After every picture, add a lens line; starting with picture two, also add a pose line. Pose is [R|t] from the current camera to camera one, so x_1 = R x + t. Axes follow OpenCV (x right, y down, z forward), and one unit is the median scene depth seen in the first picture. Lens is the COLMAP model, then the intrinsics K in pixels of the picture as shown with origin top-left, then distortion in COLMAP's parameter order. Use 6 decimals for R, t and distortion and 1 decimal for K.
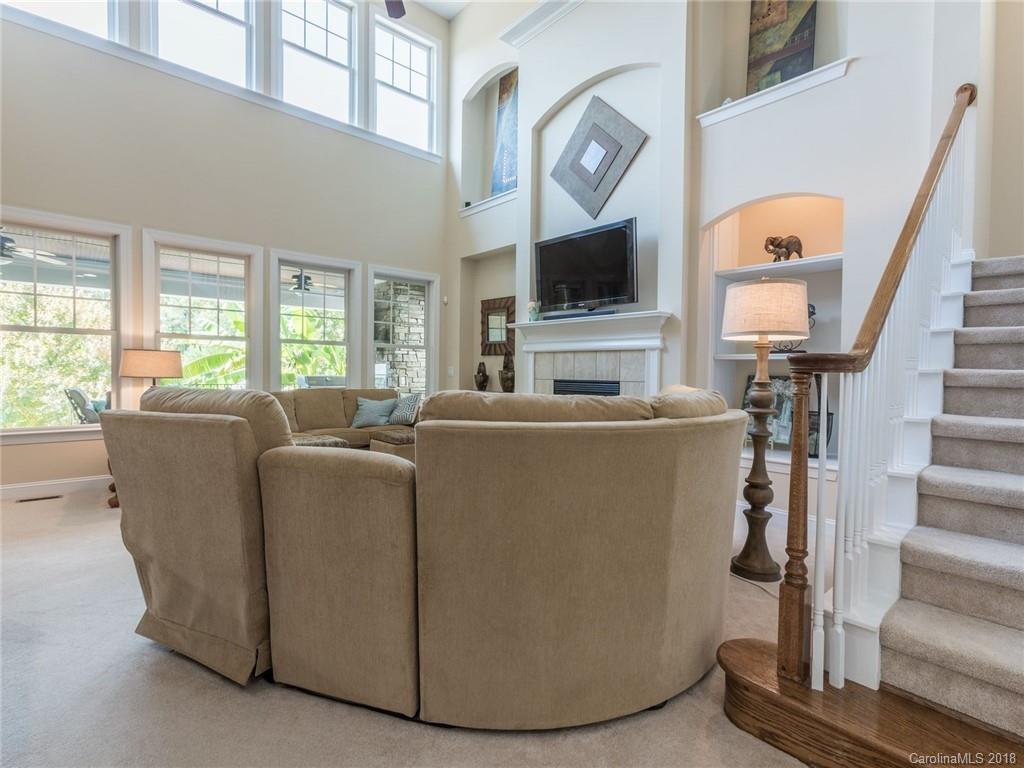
lens RADIAL K [[508.4, 0, 512.0], [0, 508.4, 384.0], [0, 0, 1]] dist [0.002781, 0.001052]
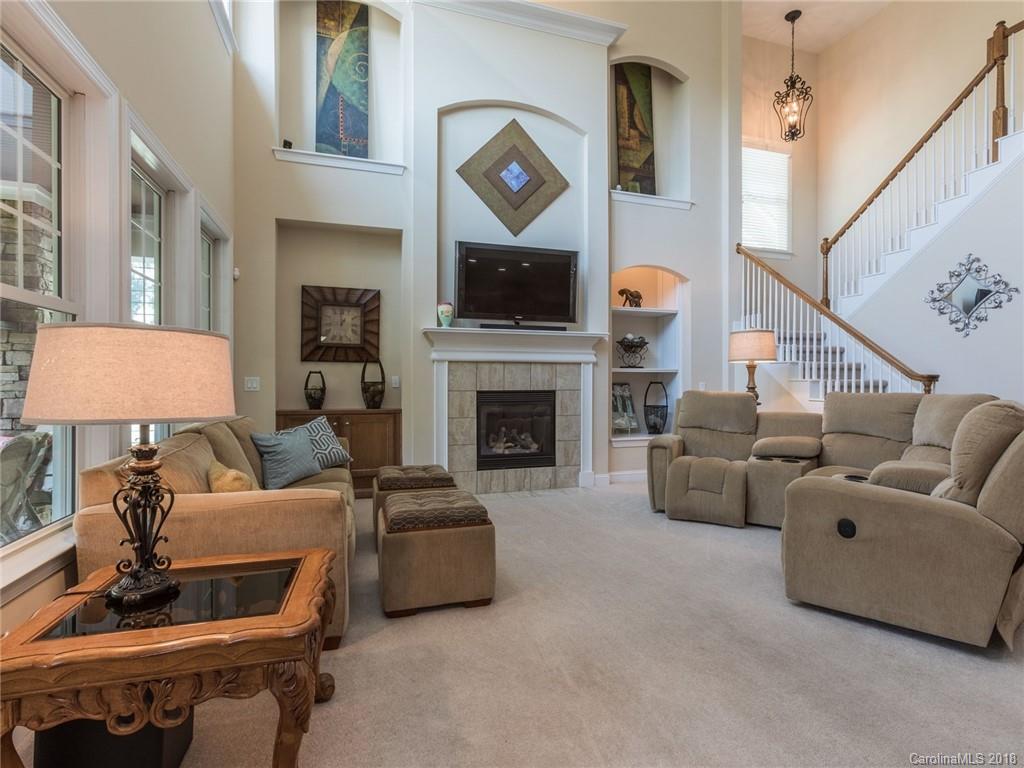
lens RADIAL K [[508.4, 0, 512.0], [0, 508.4, 384.0], [0, 0, 1]] dist [0.002781, 0.001052]
pose [[0.399692, -0.017757, 0.916478, -0.804773], [0.028633, 0.999566, 0.006879, -0.027337], [-0.916202, 0.023492, 0.400027, 0.591109]]
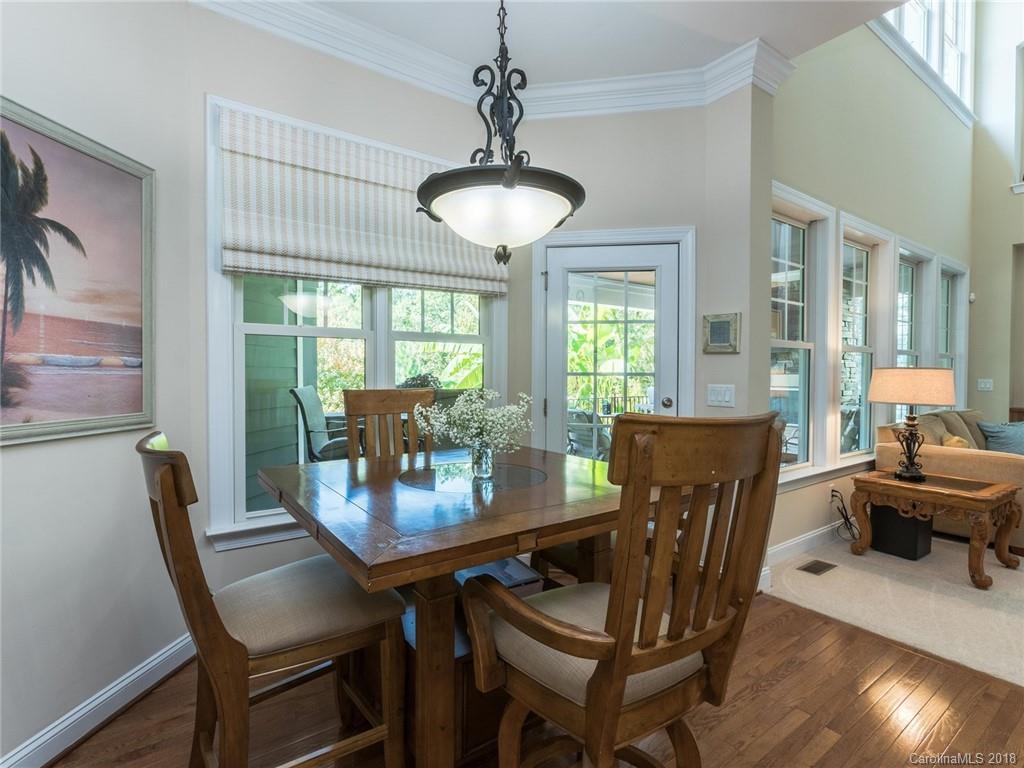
lens RADIAL K [[508.4, 0, 512.0], [0, 508.4, 384.0], [0, 0, 1]] dist [0.002781, 0.001052]
pose [[0.995958, -0.012604, -0.088931, -1.095074], [0.011895, 0.999893, -0.008494, -0.039286], [0.089029, 0.007402, 0.996002, 0.169940]]
